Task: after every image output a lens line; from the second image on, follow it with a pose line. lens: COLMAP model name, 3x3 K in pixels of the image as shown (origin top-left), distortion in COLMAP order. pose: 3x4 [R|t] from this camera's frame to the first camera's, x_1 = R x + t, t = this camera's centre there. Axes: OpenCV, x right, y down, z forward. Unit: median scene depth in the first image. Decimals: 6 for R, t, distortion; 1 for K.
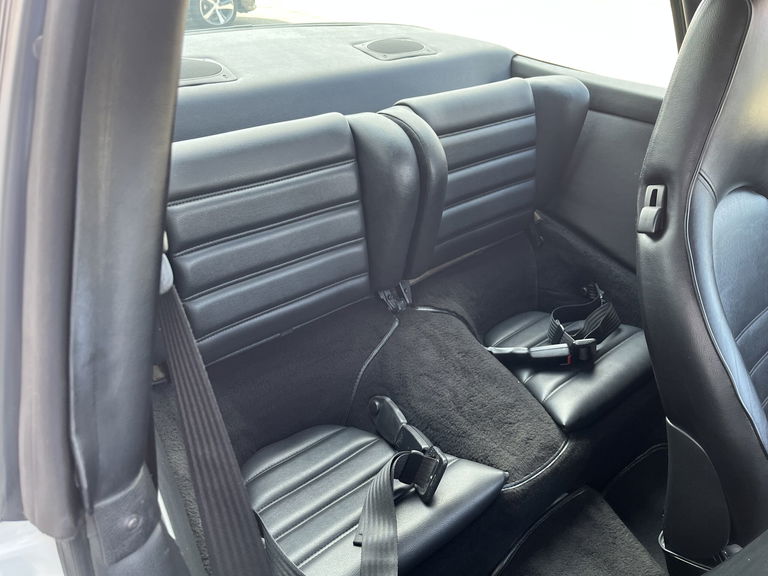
lens RADIAL K [[601.3, 0, 384.0], [0, 601.3, 288.0], [0, 0, 1]] dist [0.067230, -0.098519]
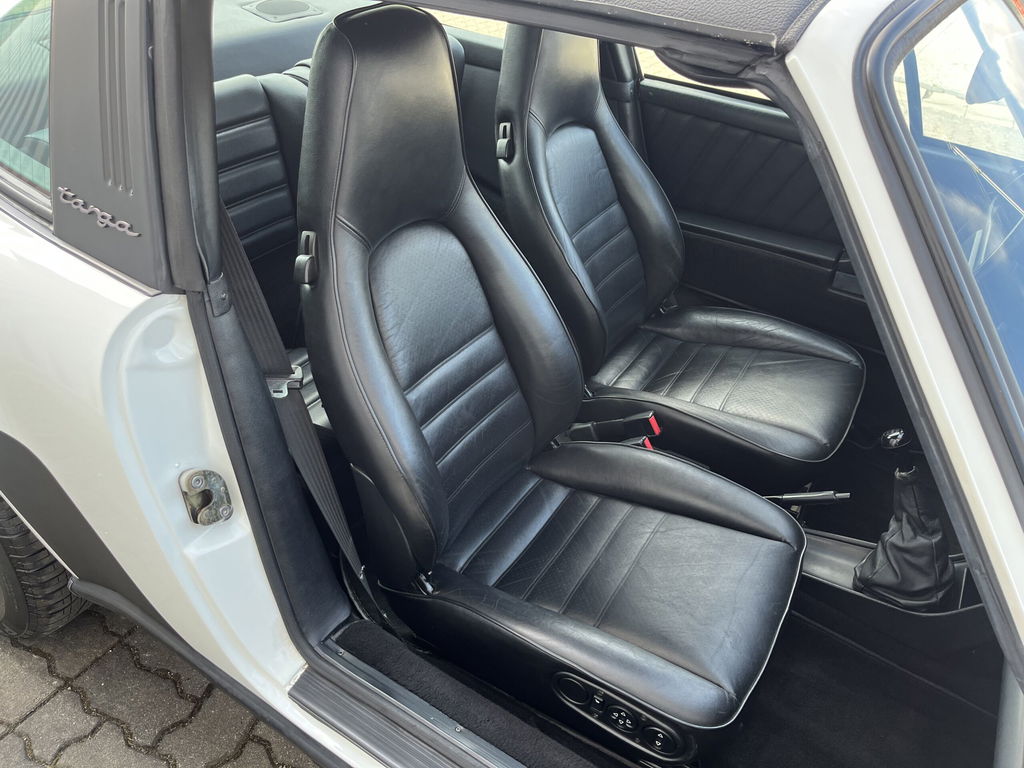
lens RADIAL K [[801.7, 0, 512.0], [0, 801.7, 384.0], [0, 0, 1]] dist [0.067230, -0.098519]
pose [[0.952438, -0.141943, 0.269655, -0.103393], [0.114488, 0.986742, 0.115030, 0.183807], [-0.282408, -0.078687, 0.956062, -0.710371]]
